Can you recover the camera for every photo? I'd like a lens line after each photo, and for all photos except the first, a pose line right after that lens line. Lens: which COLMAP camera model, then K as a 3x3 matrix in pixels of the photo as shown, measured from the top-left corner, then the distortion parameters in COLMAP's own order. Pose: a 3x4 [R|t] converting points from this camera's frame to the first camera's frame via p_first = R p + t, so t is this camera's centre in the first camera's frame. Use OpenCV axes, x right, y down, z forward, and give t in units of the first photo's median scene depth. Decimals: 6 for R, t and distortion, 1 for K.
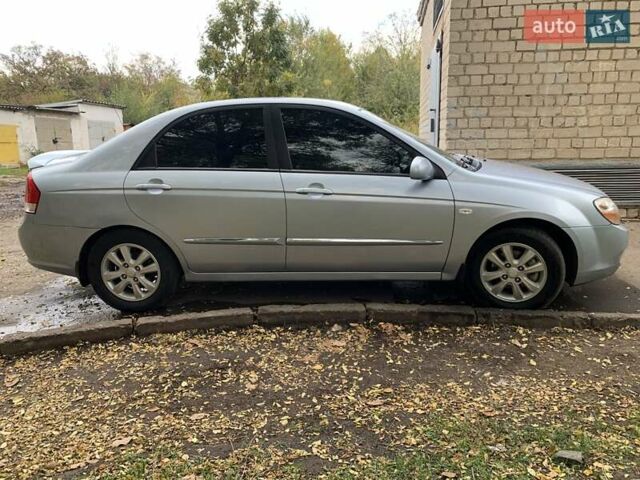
lens RADIAL K [[495.2, 0, 321.6], [0, 495.2, 235.6], [0, 0, 1]] dist [0.023695, -0.020733]
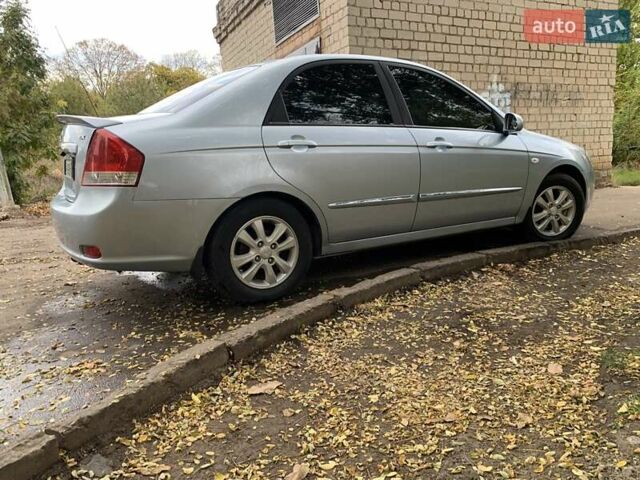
lens RADIAL K [[495.2, 0, 322.9], [0, 495.2, 238.1], [0, 0, 1]] dist [0.023695, -0.020733]
pose [[0.826997, -0.108820, 0.551575, -0.748249], [0.145868, 0.989023, -0.023582, 0.083039], [-0.542954, 0.099959, 0.833792, 0.272531]]
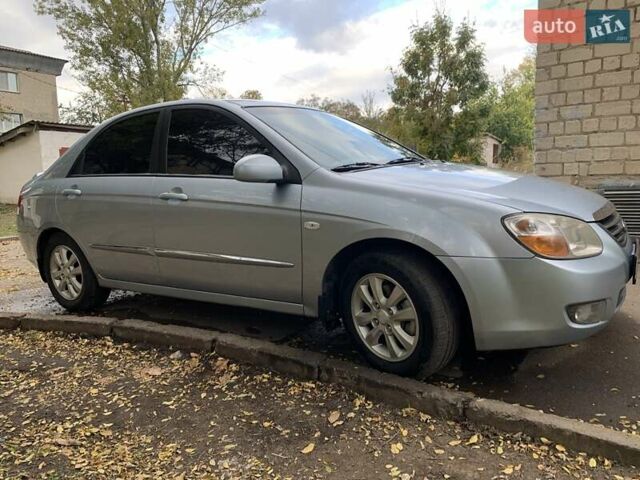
lens RADIAL K [[495.2, 0, 319.6], [0, 495.2, 237.3], [0, 0, 1]] dist [0.023695, -0.020733]
pose [[0.867681, 0.048608, -0.494740, 0.615266], [-0.082646, 0.995463, -0.047141, 0.003321], [0.490204, 0.081792, 0.867762, 0.331225]]
